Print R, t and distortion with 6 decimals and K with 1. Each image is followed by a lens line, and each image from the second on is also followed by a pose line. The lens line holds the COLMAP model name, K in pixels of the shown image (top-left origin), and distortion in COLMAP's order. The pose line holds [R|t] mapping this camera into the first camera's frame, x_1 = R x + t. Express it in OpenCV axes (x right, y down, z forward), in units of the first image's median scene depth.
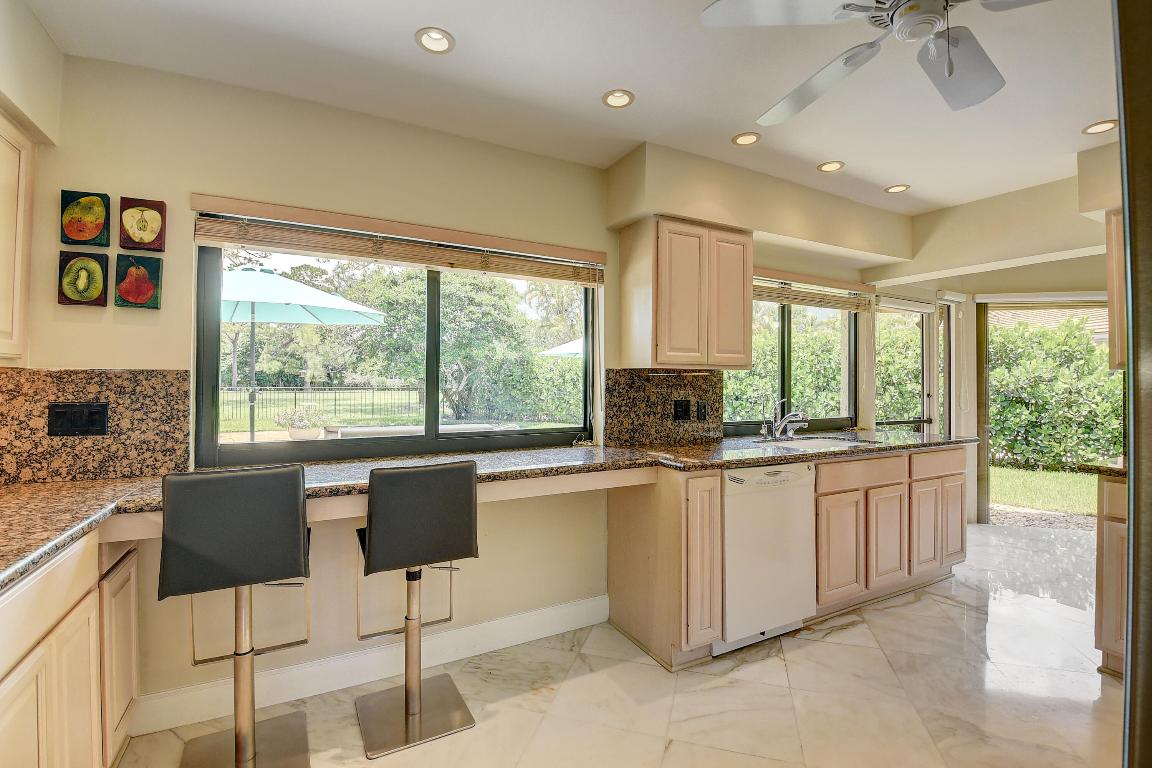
lens RADIAL K [[503.2, 0, 572.9], [0, 503.2, 371.8], [0, 0, 1]] dist [0.008475, -0.024074]
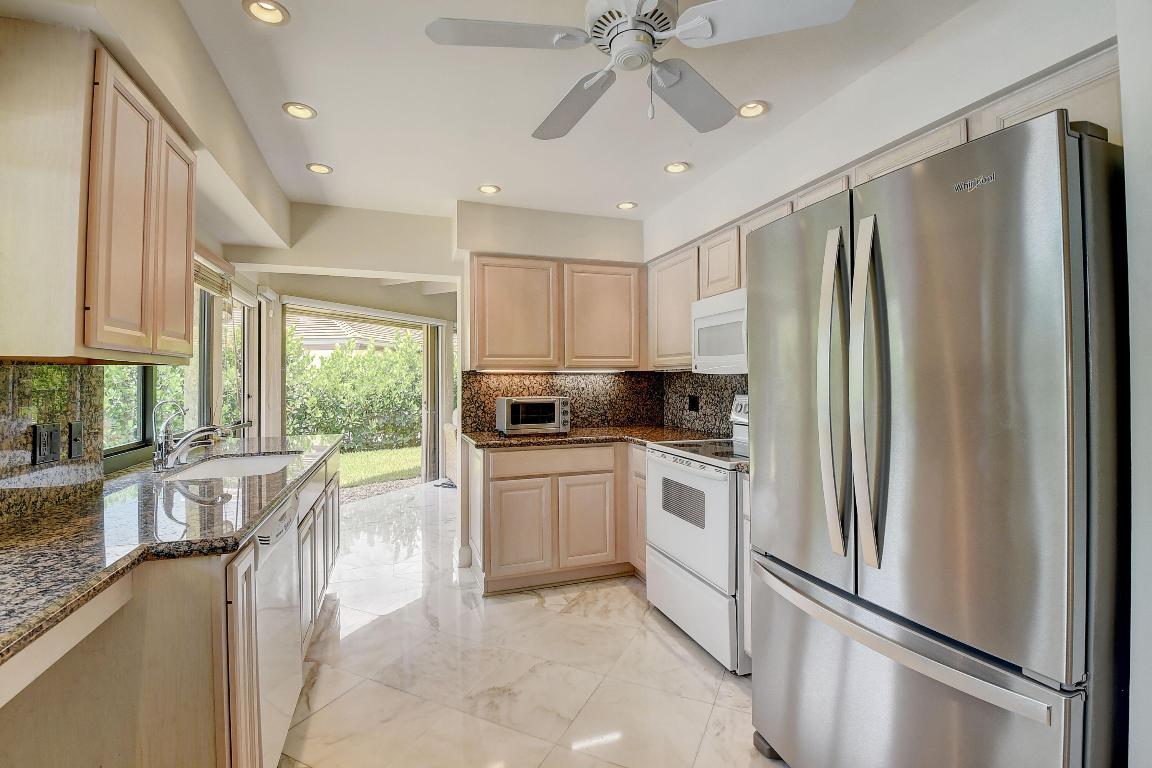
lens RADIAL K [[503.2, 0, 572.9], [0, 503.2, 371.8], [0, 0, 1]] dist [0.008475, -0.024074]
pose [[0.145789, 0.008857, 0.989276, -0.169743], [-0.010738, 0.999915, -0.007370, 0.003425], [-0.989257, -0.009548, 0.145872, 0.375811]]
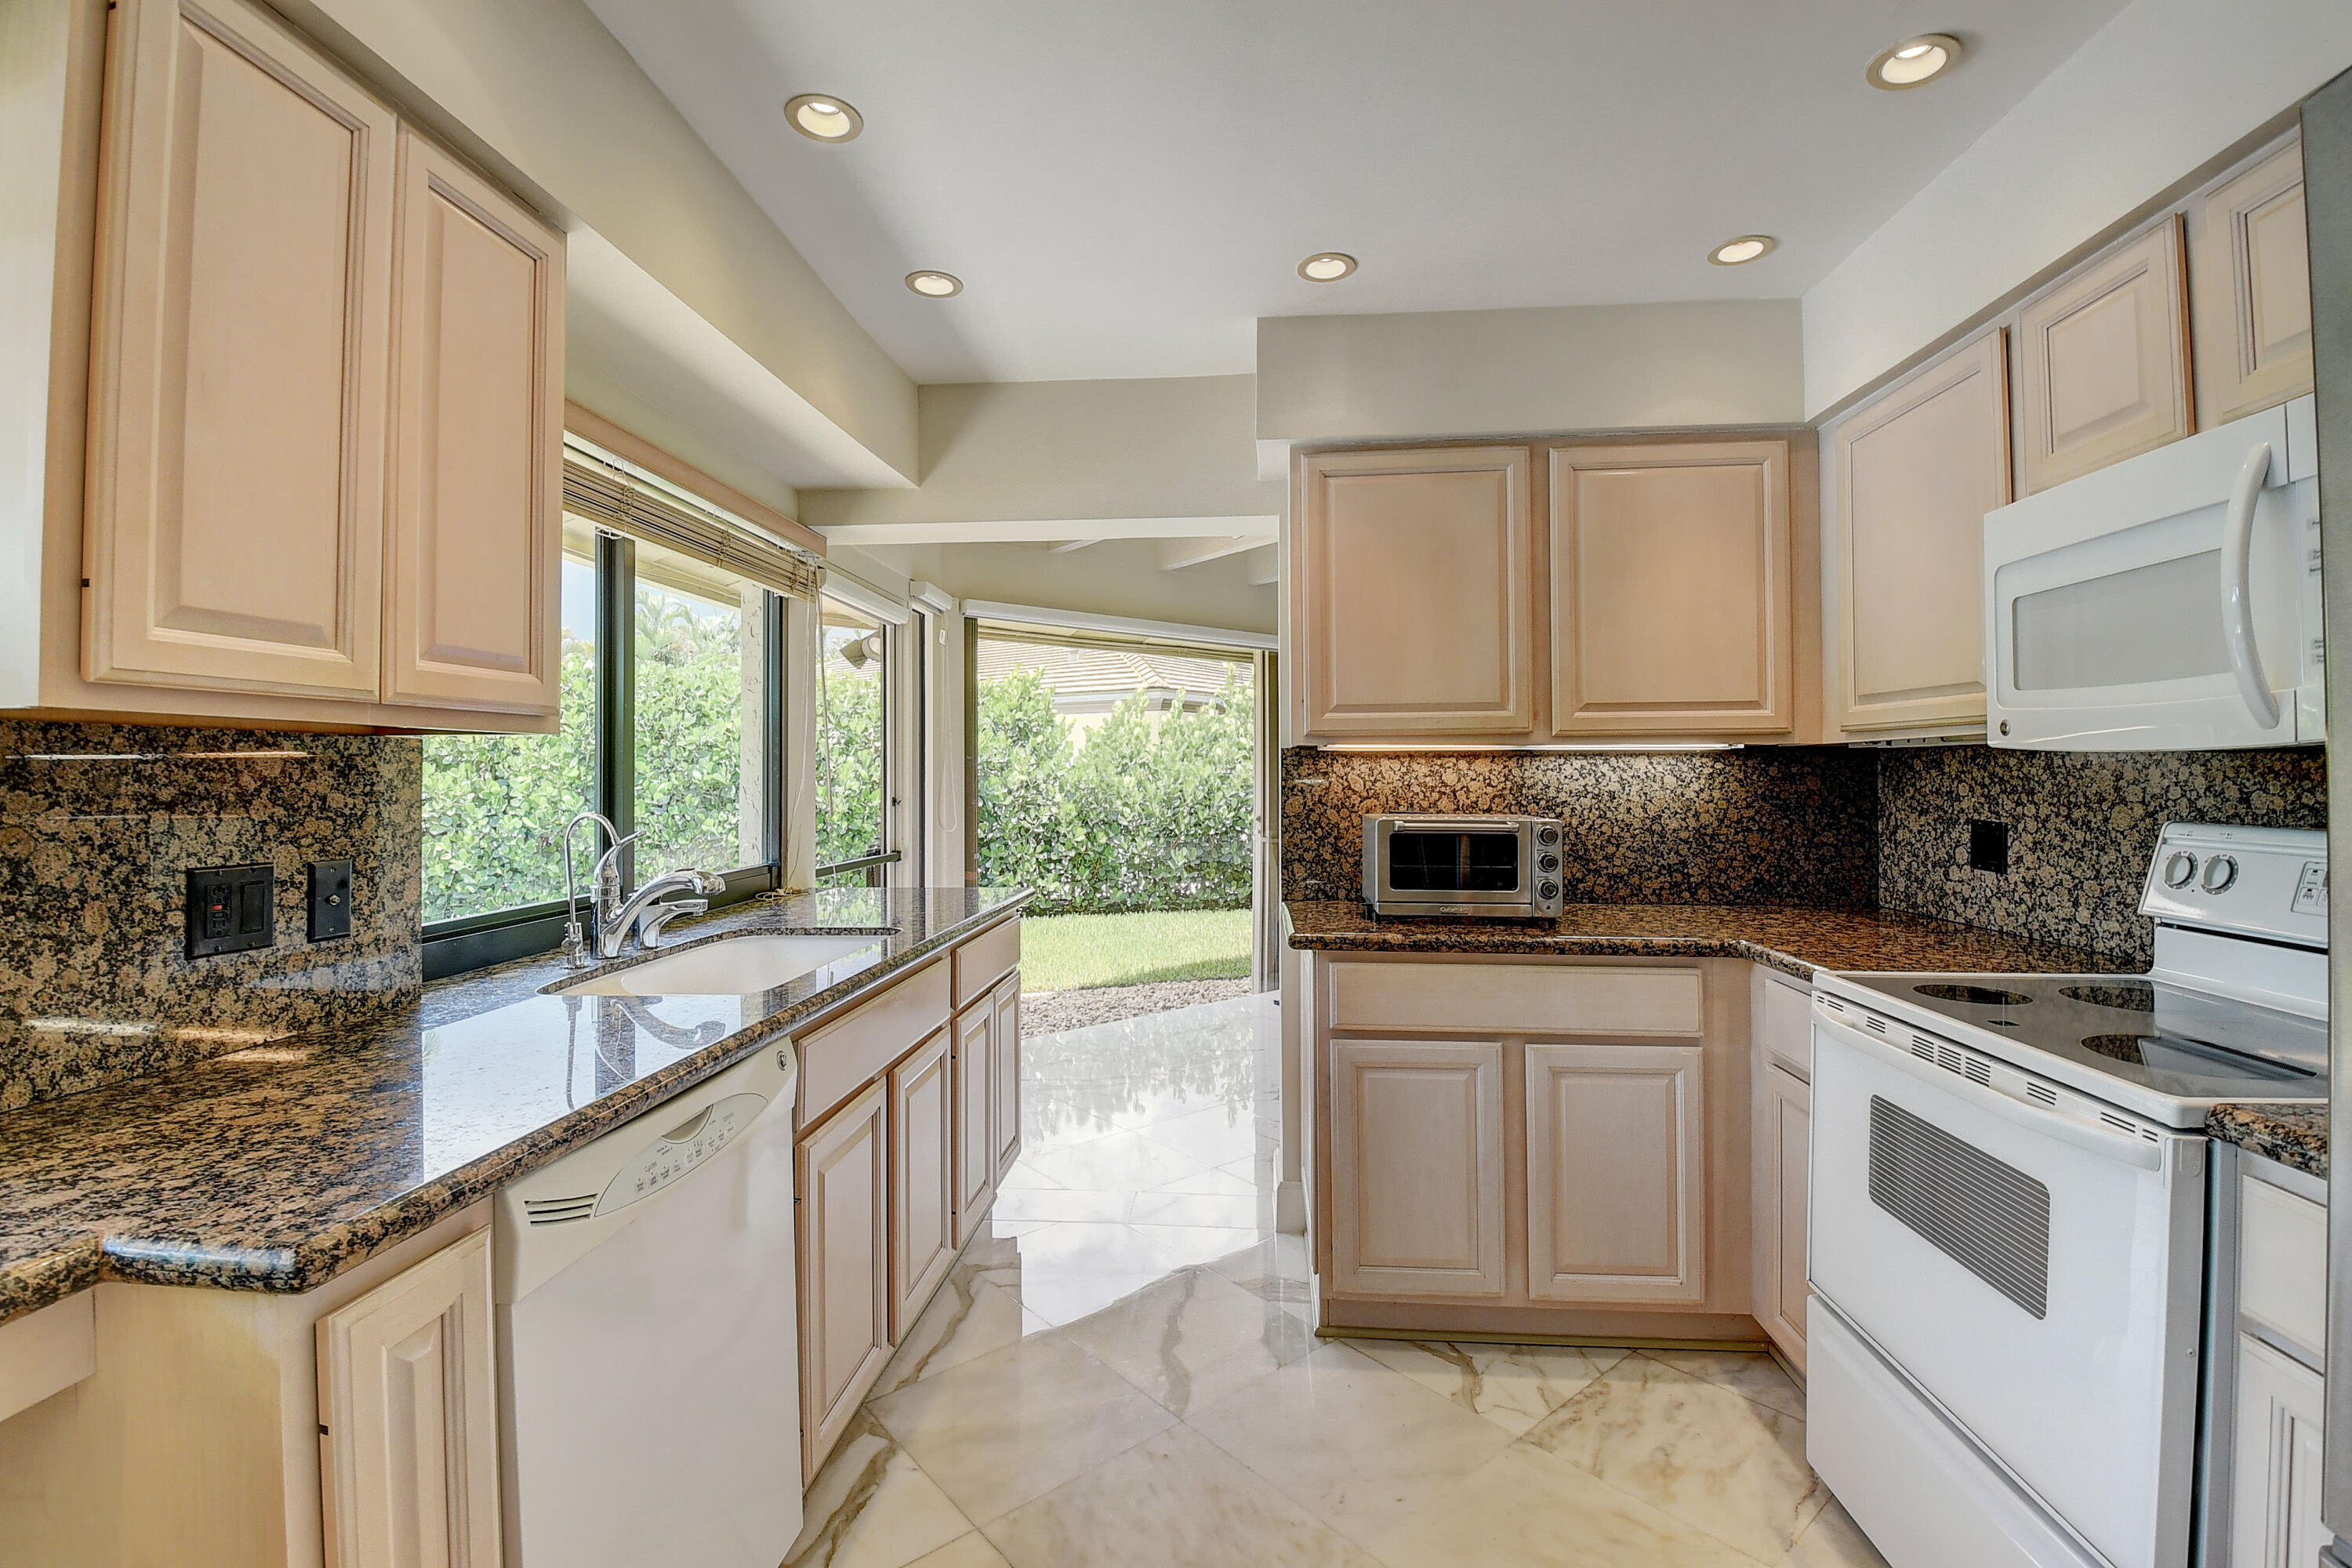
lens RADIAL K [[1027.4, 0, 1169.7], [0, 1027.4, 759.2], [0, 0, 1]] dist [0.008475, -0.024074]
pose [[0.541356, 0.002688, 0.840789, 0.058536], [-0.008809, 0.999958, 0.002475, 0.004510], [-0.840747, -0.008746, 0.541357, 0.368019]]
